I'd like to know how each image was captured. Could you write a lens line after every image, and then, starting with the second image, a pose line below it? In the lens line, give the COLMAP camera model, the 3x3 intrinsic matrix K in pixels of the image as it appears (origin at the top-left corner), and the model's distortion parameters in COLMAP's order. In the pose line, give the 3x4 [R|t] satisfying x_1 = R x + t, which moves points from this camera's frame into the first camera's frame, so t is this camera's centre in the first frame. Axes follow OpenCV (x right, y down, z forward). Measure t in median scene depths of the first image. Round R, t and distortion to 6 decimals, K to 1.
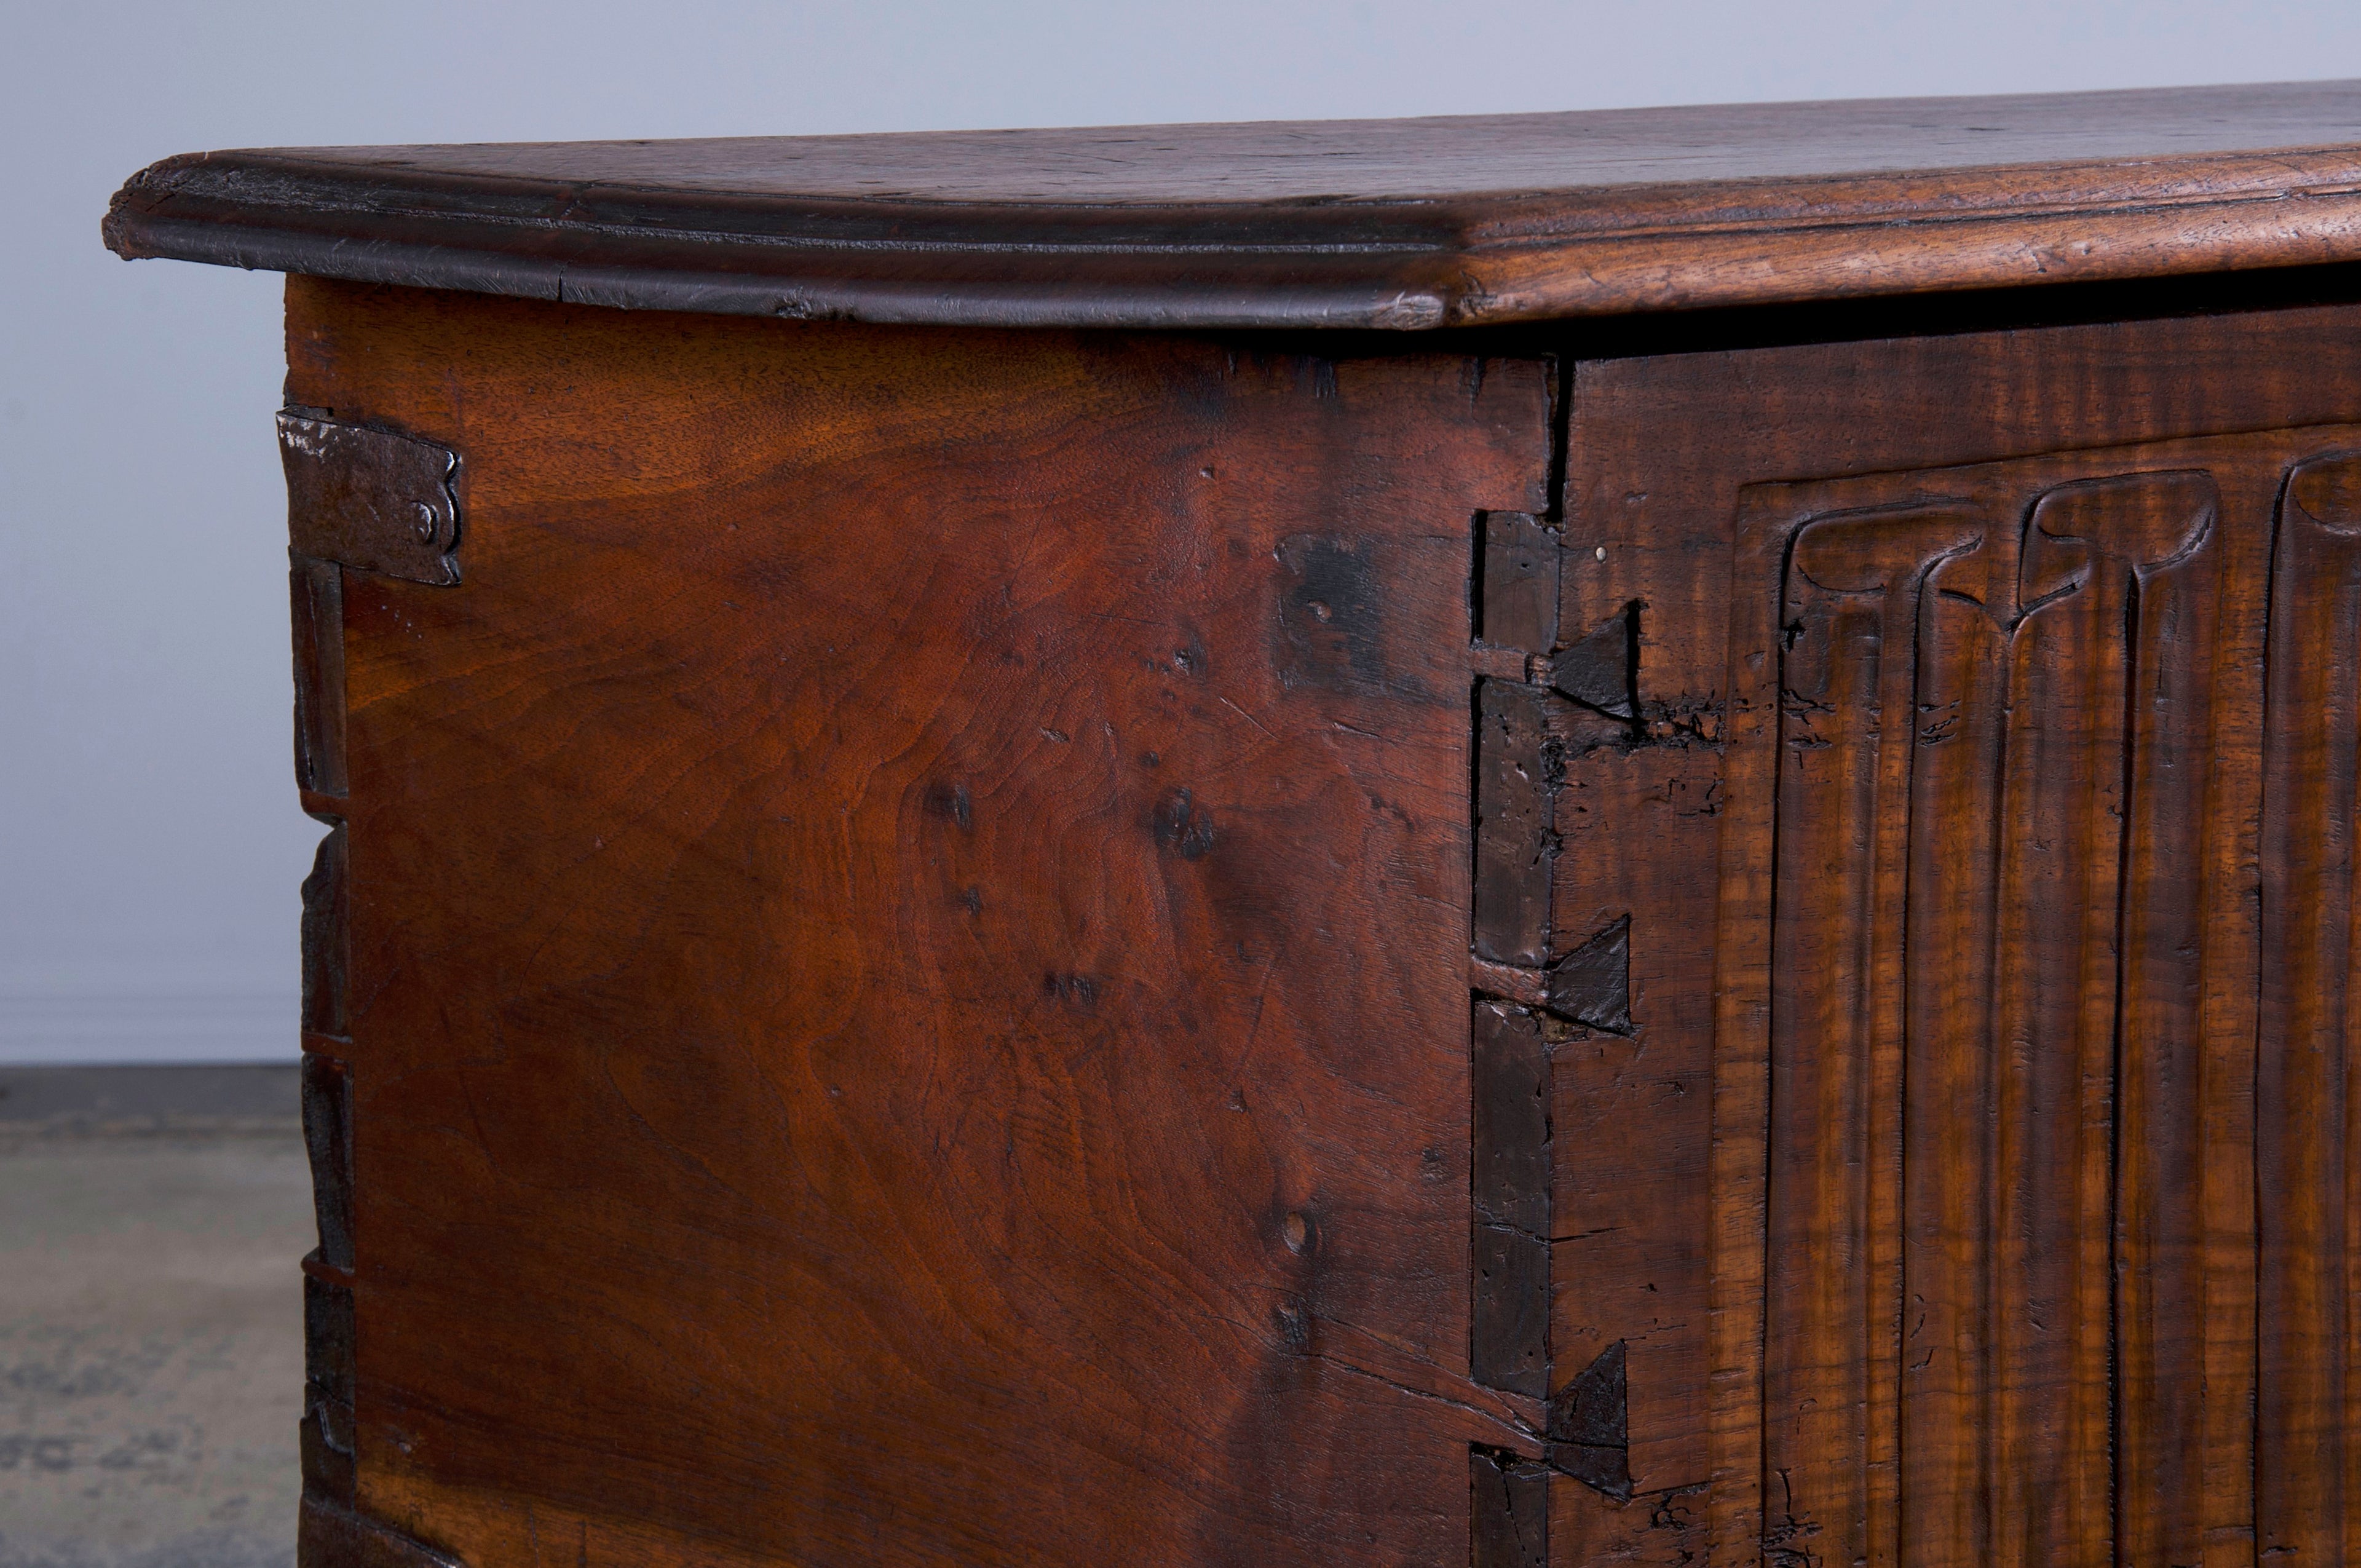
lens RADIAL K [[7096.8, 0, 1180.5], [0, 7096.8, 784.0], [0, 0, 1]] dist [0.657766, 0.834428]
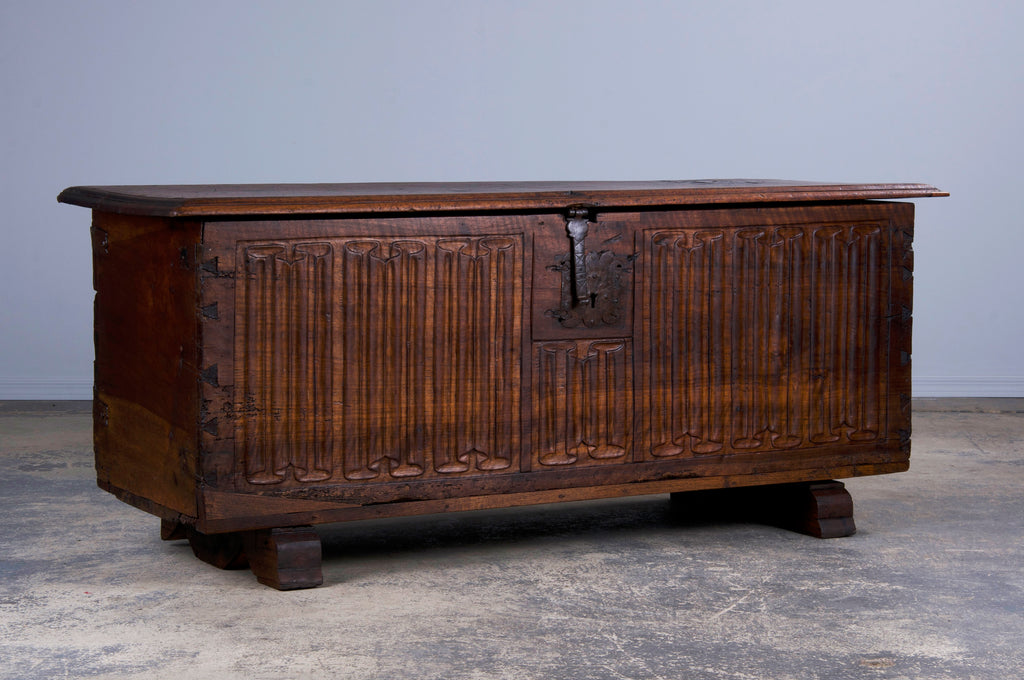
lens RADIAL K [[2862.6, 0, 502.0], [0, 2862.6, 325.2], [0, 0, 1]] dist [0.672978, 1.143946]
pose [[0.965794, 0.031098, -0.257441, 1.010038], [-0.038395, 0.998989, -0.023366, 0.091930], [0.256454, 0.032451, 0.966012, -1.574915]]
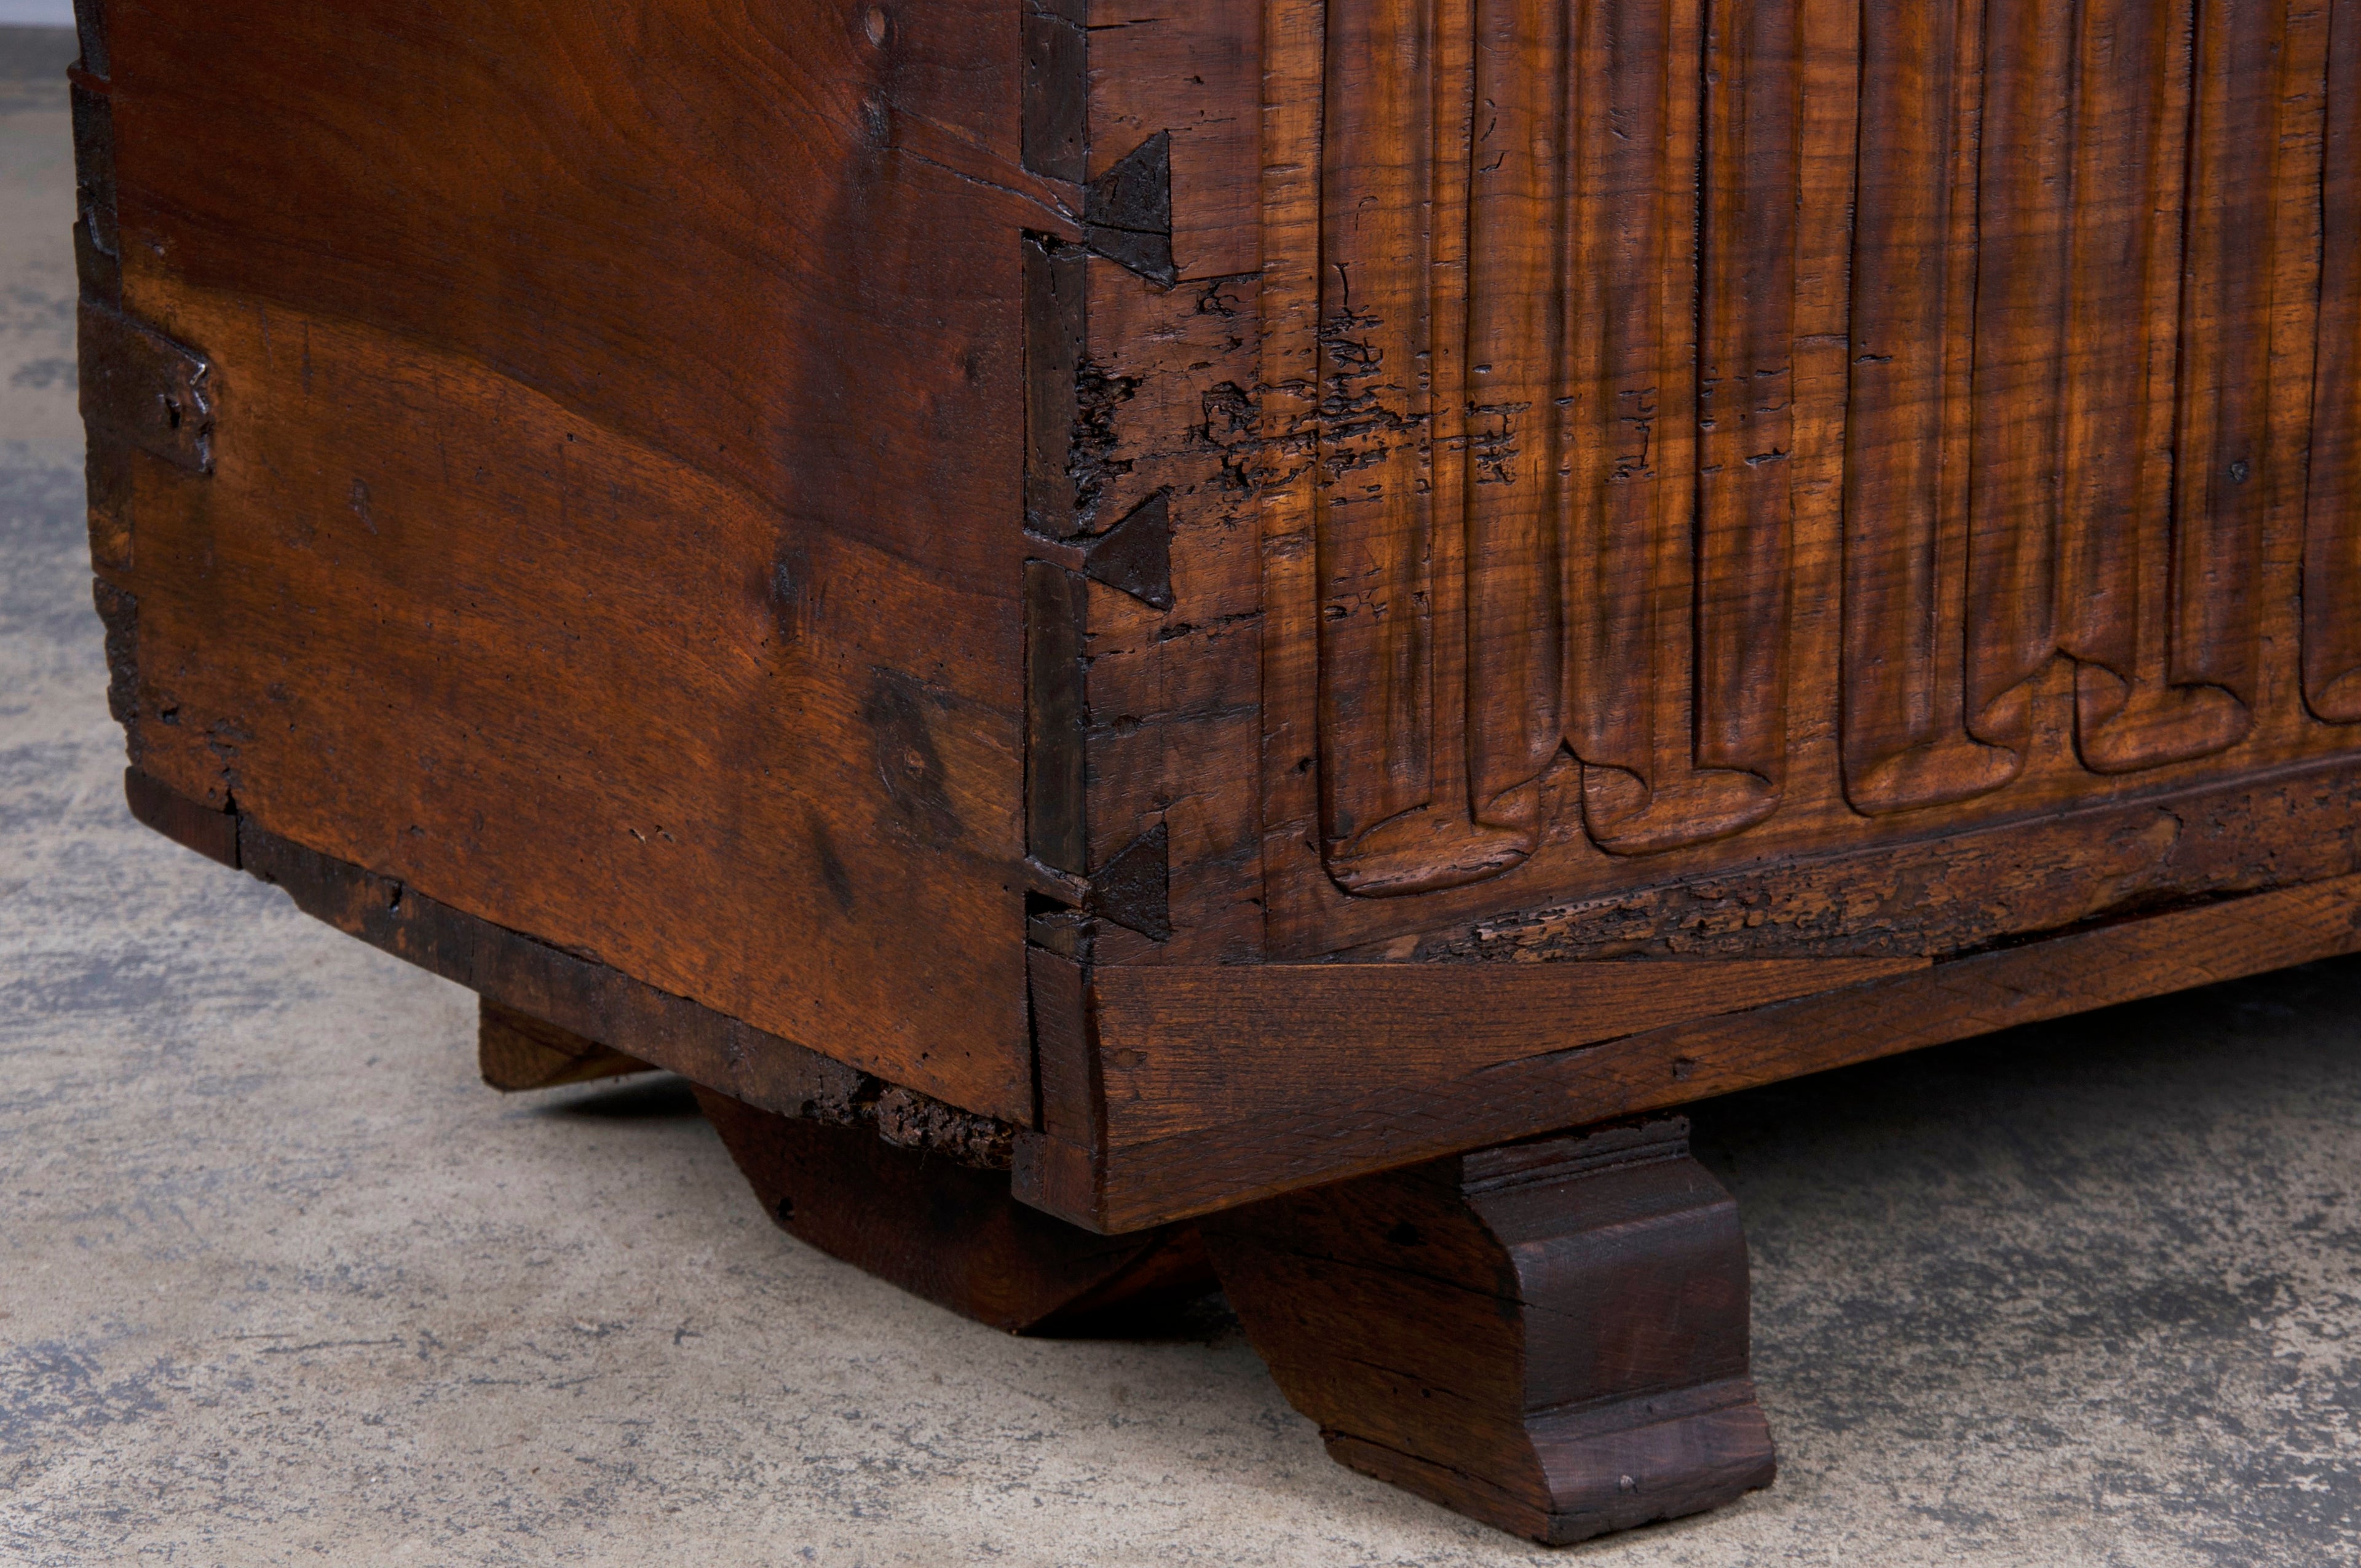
lens RADIAL K [[7096.8, 0, 1180.5], [0, 7096.8, 784.0], [0, 0, 1]] dist [0.657766, 0.834428]
pose [[0.996313, 0.024953, -0.082086, 0.145352], [-0.014294, 0.991676, 0.127960, 0.037941], [0.084596, -0.126315, 0.988376, -0.031788]]
